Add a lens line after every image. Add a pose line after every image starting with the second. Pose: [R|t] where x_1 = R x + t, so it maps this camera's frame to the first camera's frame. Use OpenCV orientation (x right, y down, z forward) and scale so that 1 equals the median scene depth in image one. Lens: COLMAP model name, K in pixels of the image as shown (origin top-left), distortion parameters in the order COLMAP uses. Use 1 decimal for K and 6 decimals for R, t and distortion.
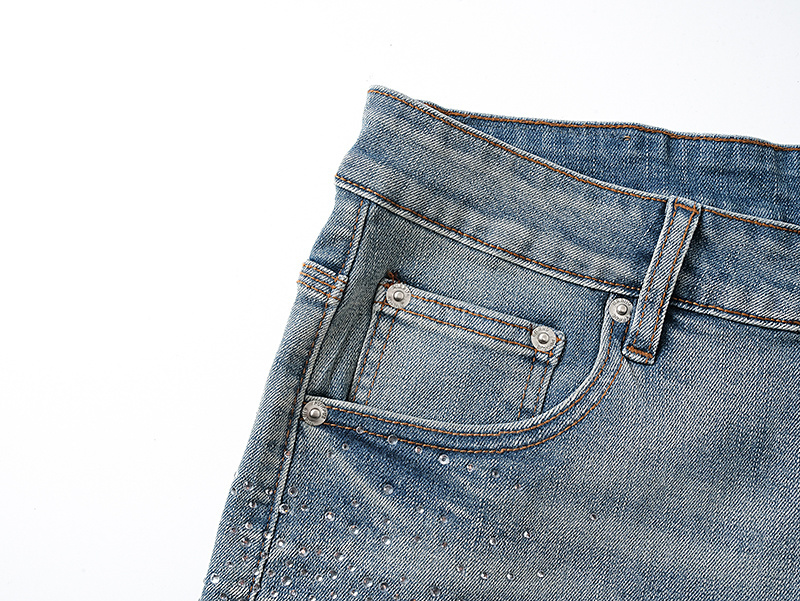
lens RADIAL K [[928.7, 0, 400.0], [0, 928.7, 300.5], [0, 0, 1]] dist [0.014432, -0.029926]
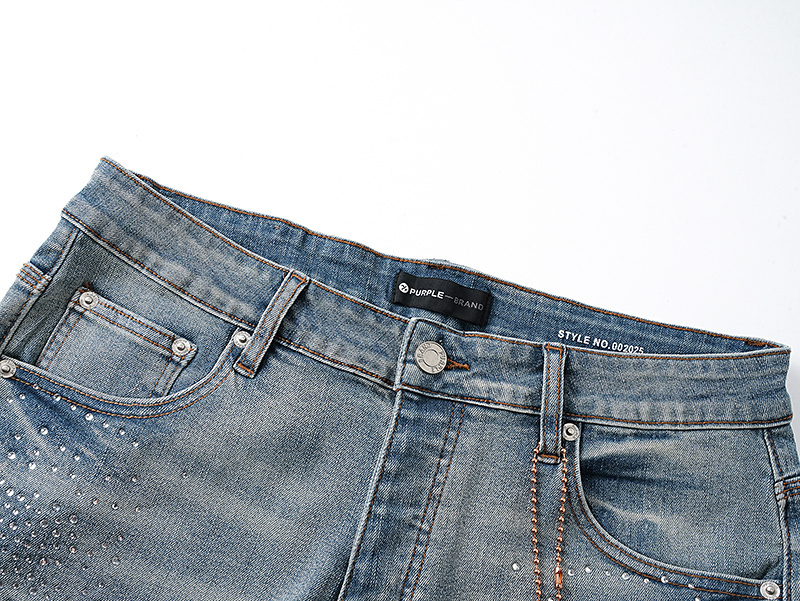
lens RADIAL K [[923.7, 0, 400.0], [0, 923.7, 300.5], [0, 0, 1]] dist [0.002770, -0.002974]
pose [[0.979253, 0.190843, 0.068135, 0.374110], [-0.176926, 0.969136, -0.171679, 0.156345], [-0.098796, 0.156062, 0.982794, -0.436524]]
